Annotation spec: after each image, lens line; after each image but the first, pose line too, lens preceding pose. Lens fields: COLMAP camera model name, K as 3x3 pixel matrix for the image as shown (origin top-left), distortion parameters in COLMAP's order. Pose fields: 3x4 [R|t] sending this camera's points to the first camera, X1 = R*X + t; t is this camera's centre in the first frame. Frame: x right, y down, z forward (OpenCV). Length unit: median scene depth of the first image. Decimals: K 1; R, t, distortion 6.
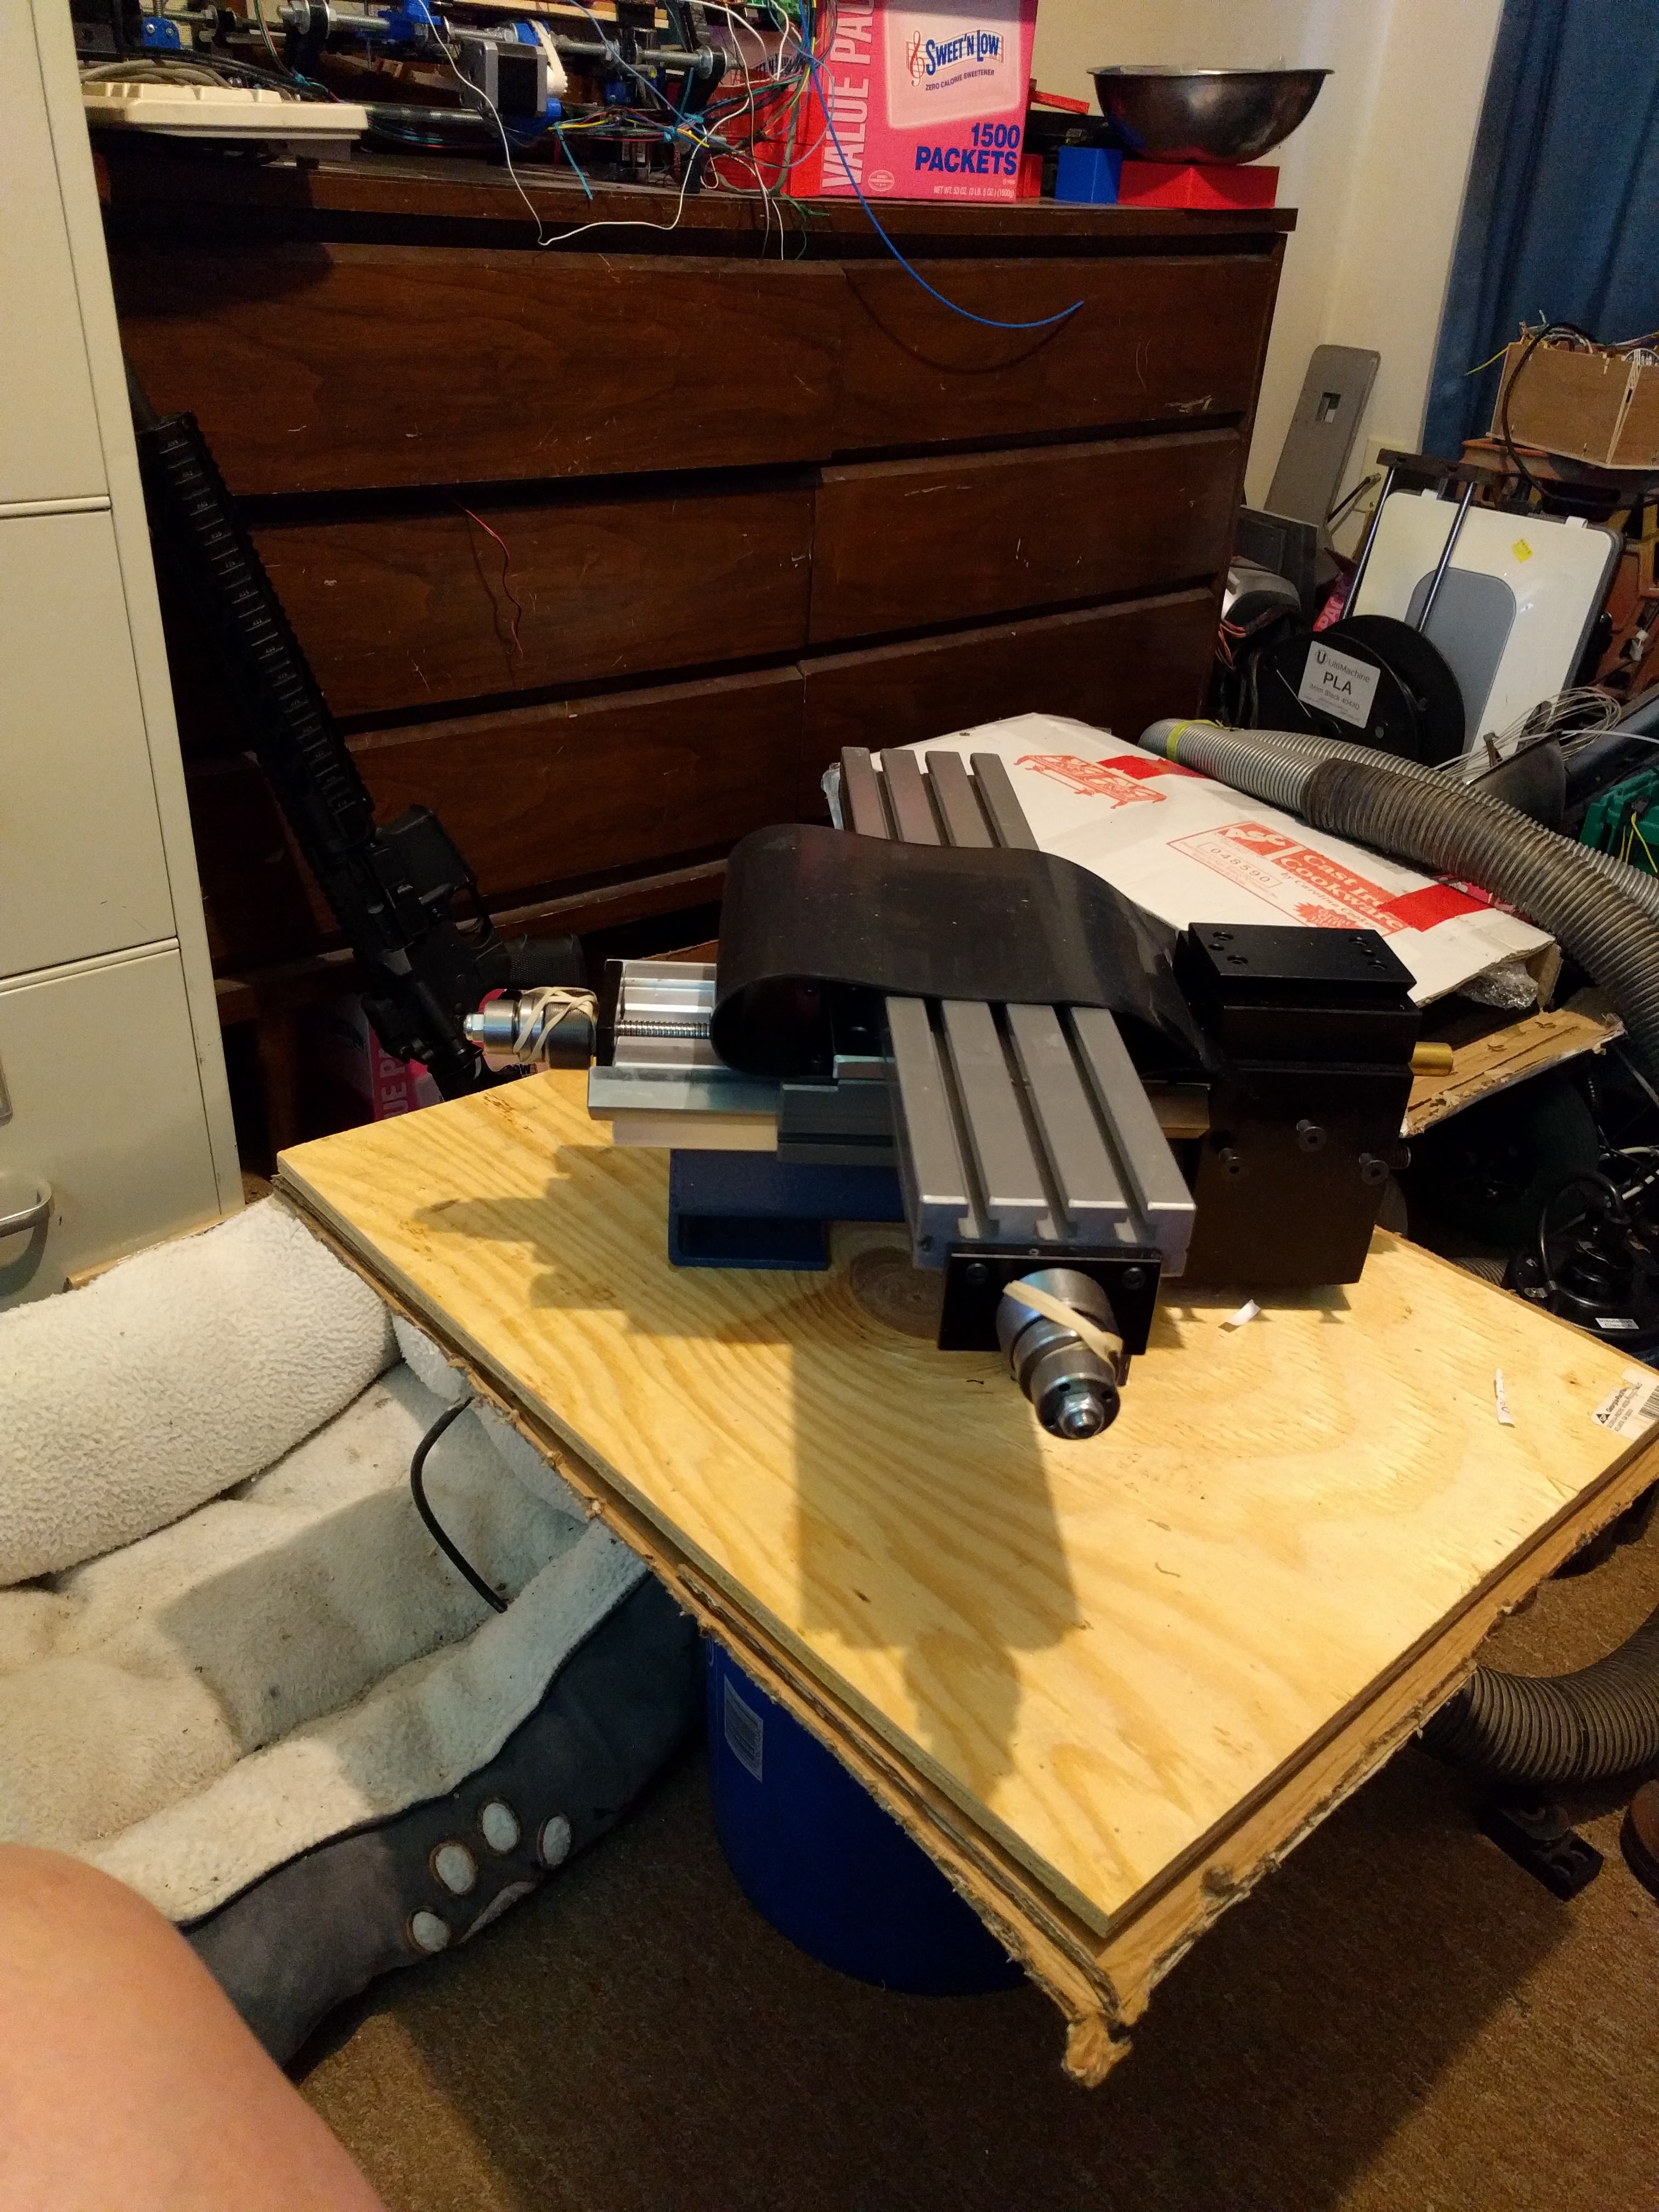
lens RADIAL K [[1684.3, 0, 820.4], [0, 1684.3, 1104.8], [0, 0, 1]] dist [-0.004117, 0.027933]
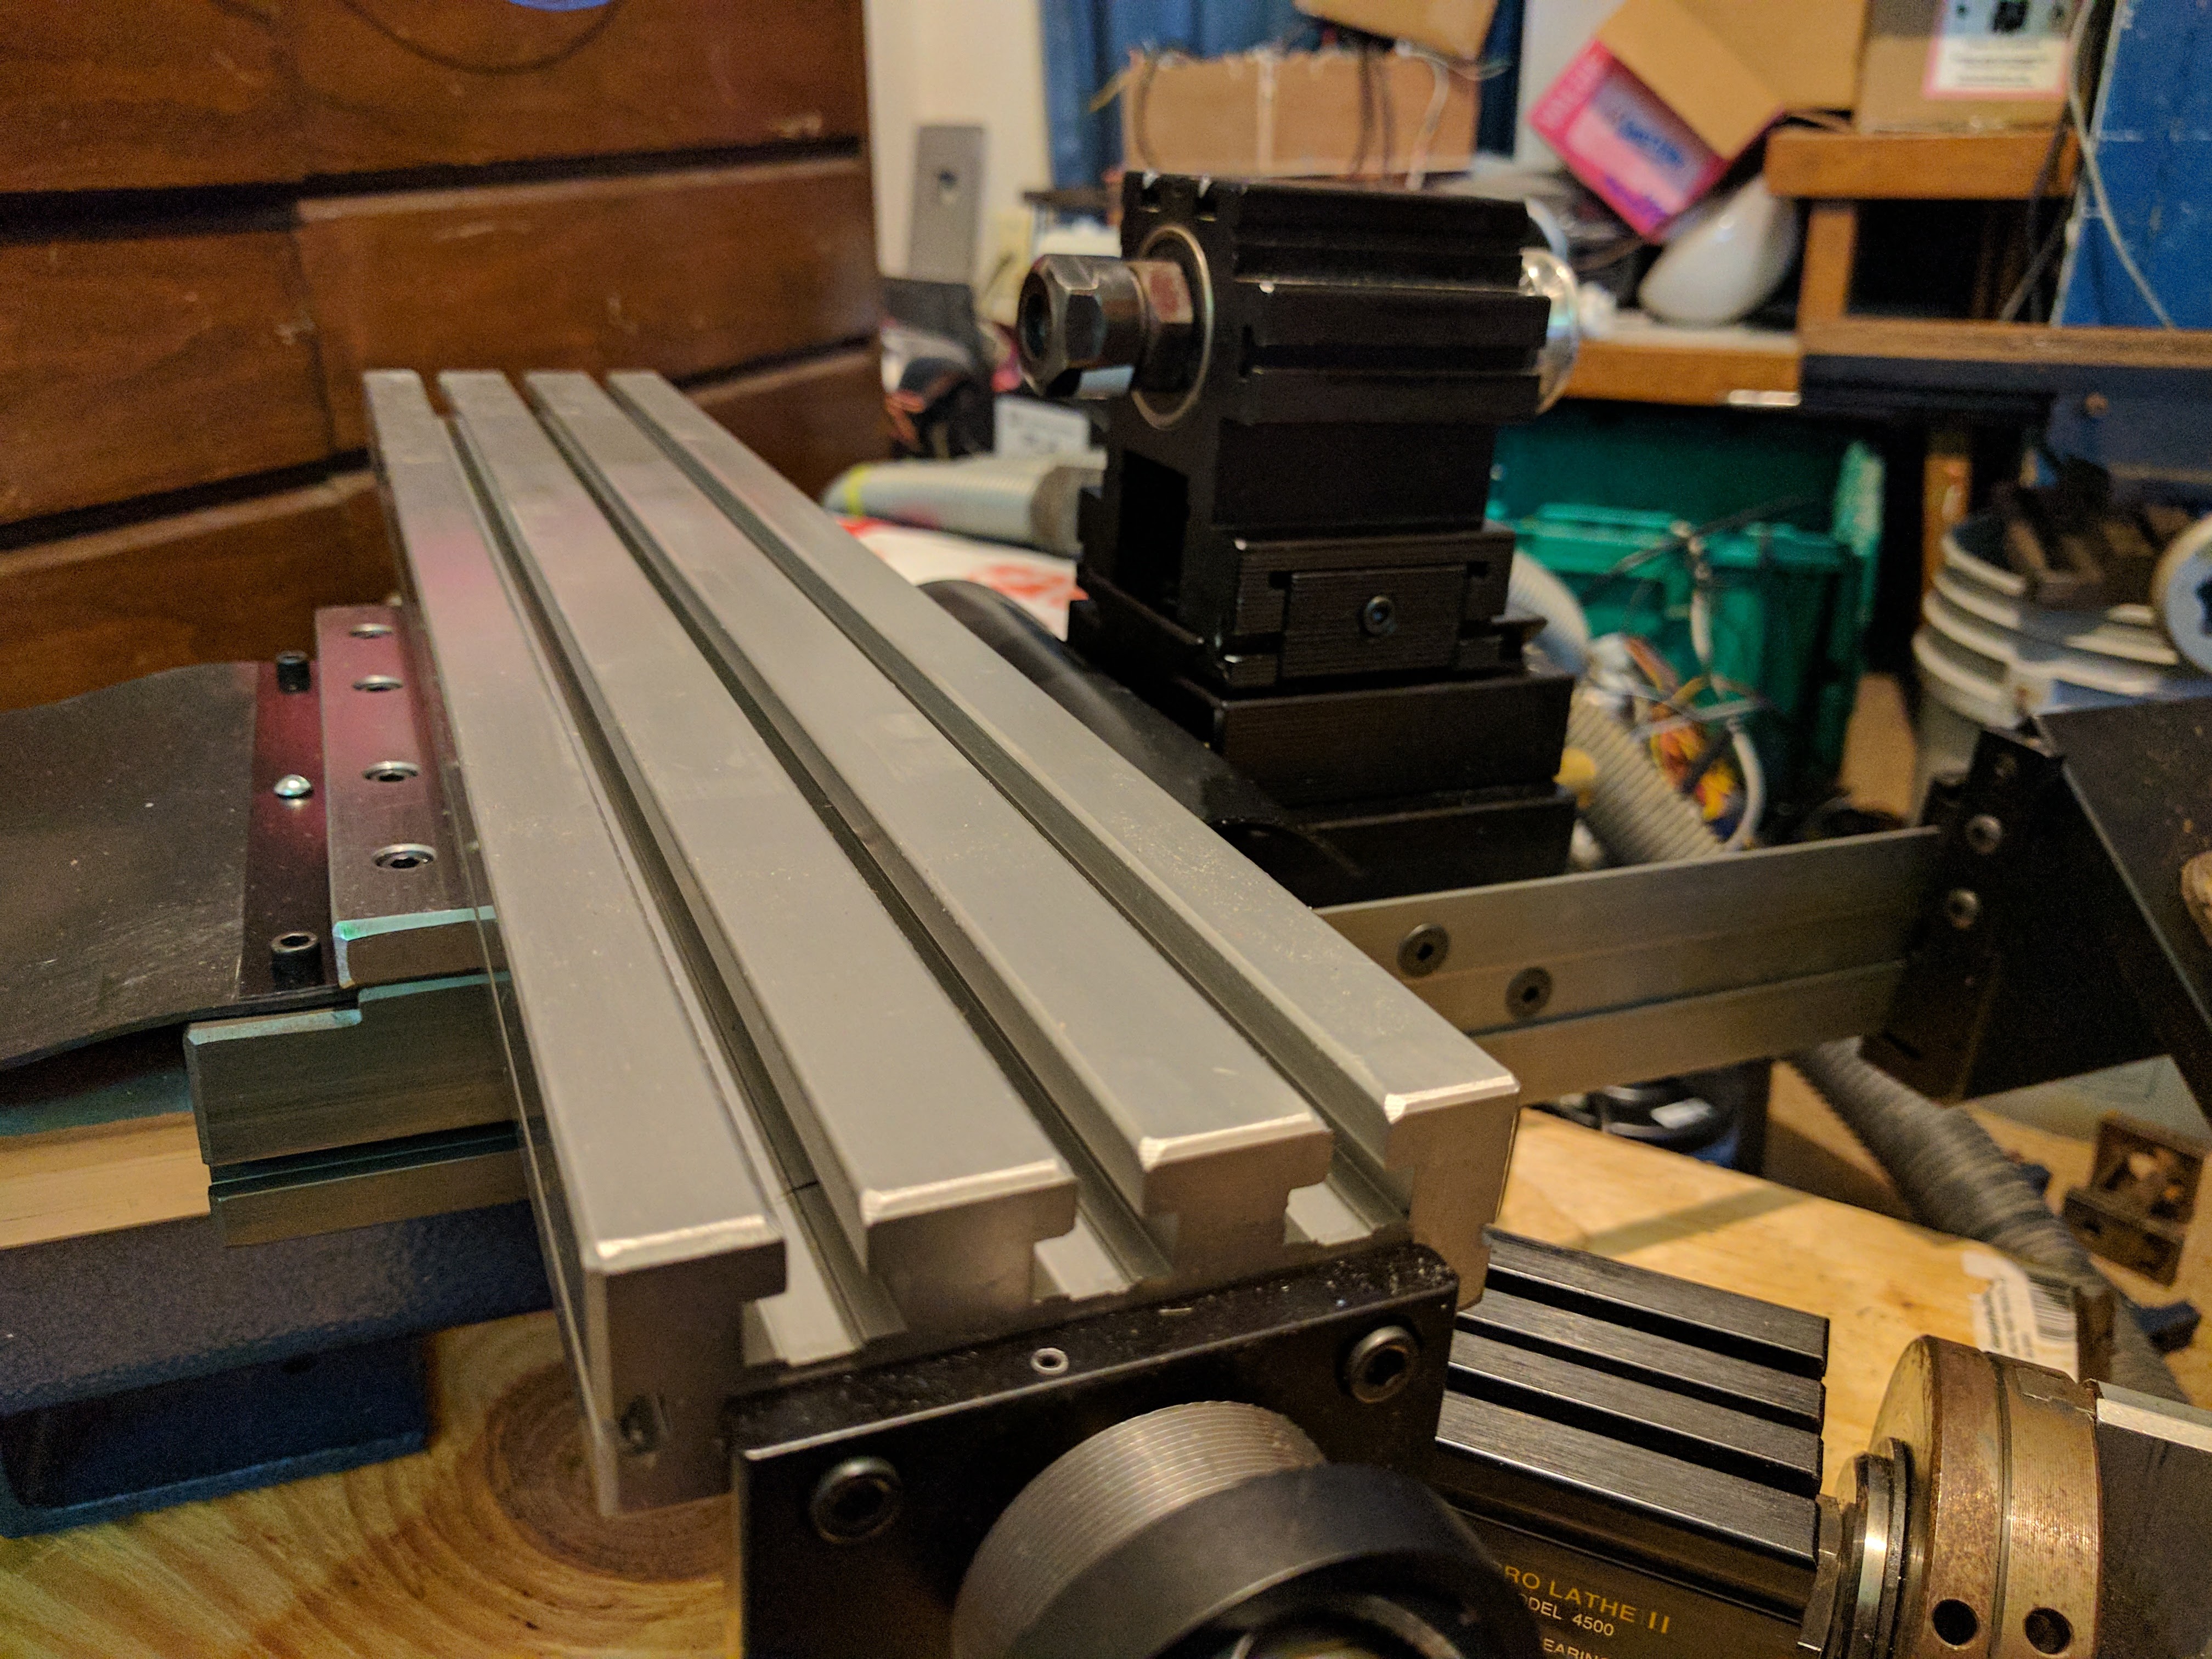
lens RADIAL K [[1684.3, 0, 1091.3], [0, 1684.3, 845.4], [0, 0, 1]] dist [-0.004117, 0.027933]
pose [[0.927025, -0.209256, 0.311185, 0.032830], [0.238593, 0.969329, -0.058947, 0.002652], [-0.289306, 0.128891, 0.948520, 0.284429]]
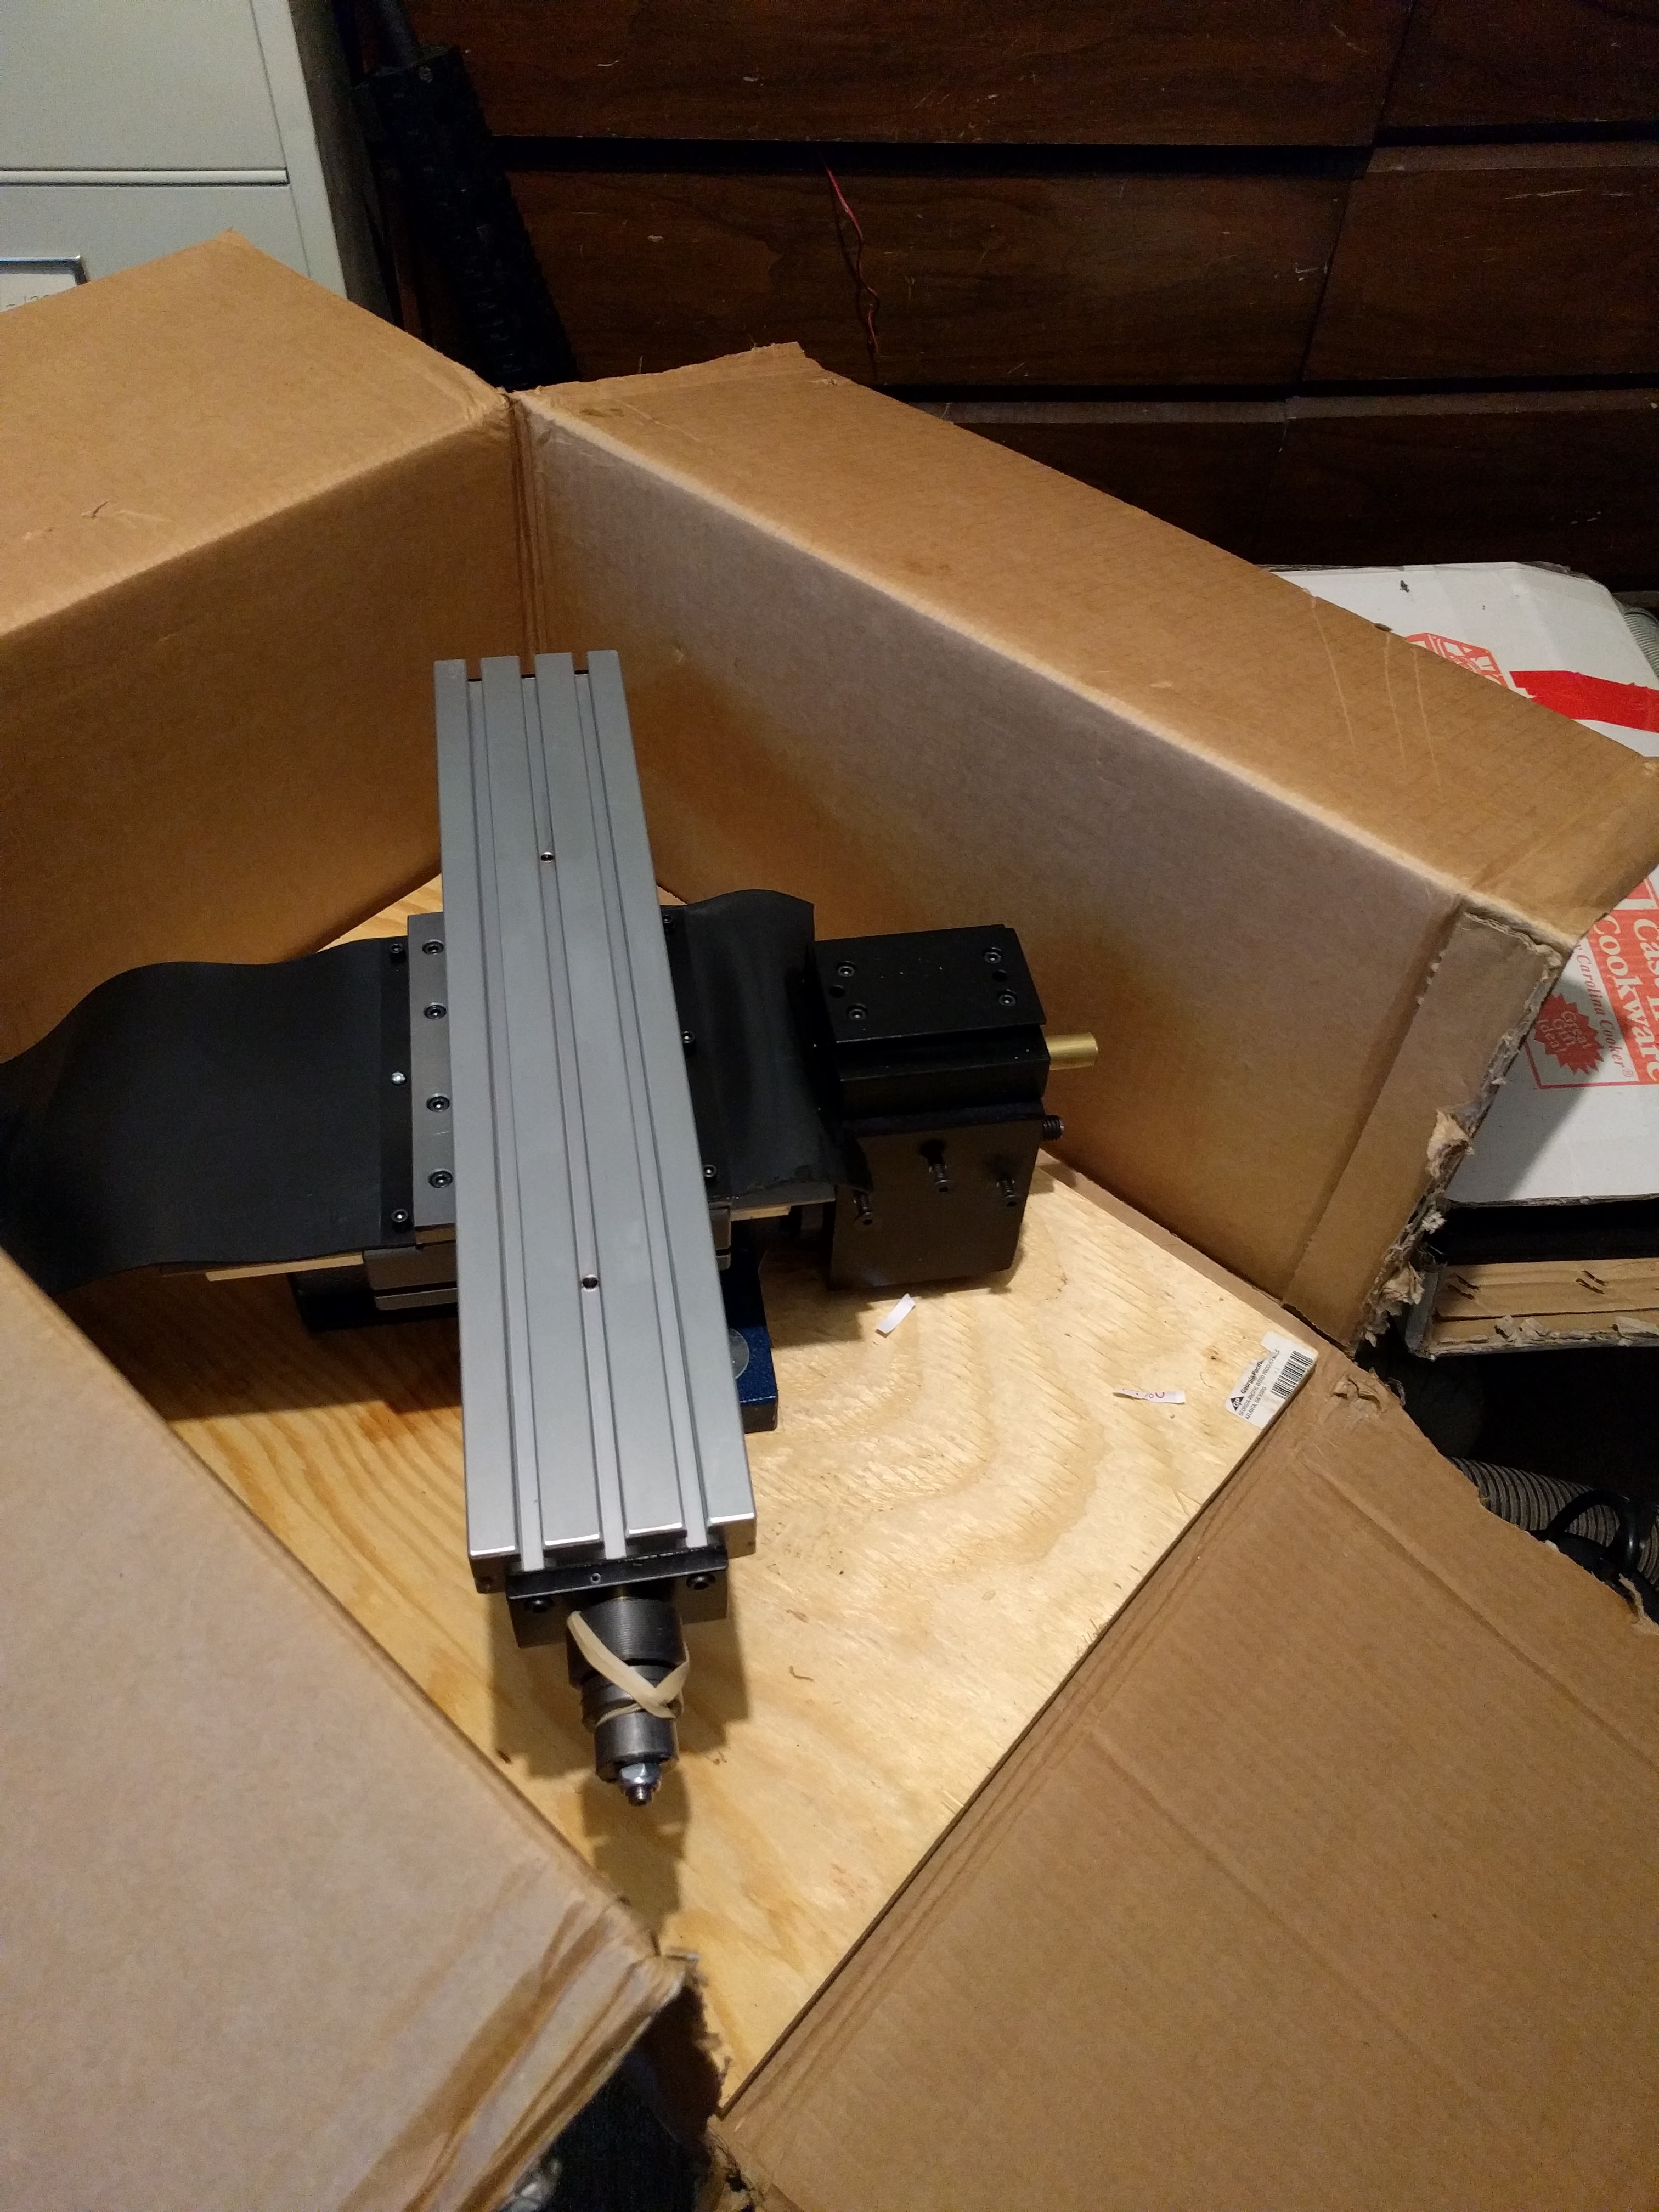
lens RADIAL K [[1684.3, 0, 801.7], [0, 1684.3, 1094.5], [0, 0, 1]] dist [-0.004117, 0.027933]
pose [[0.808319, 0.423772, -0.408703, 0.290221], [-0.274506, 0.885395, 0.375130, -0.227672], [0.520833, -0.191033, 0.832009, 0.172893]]
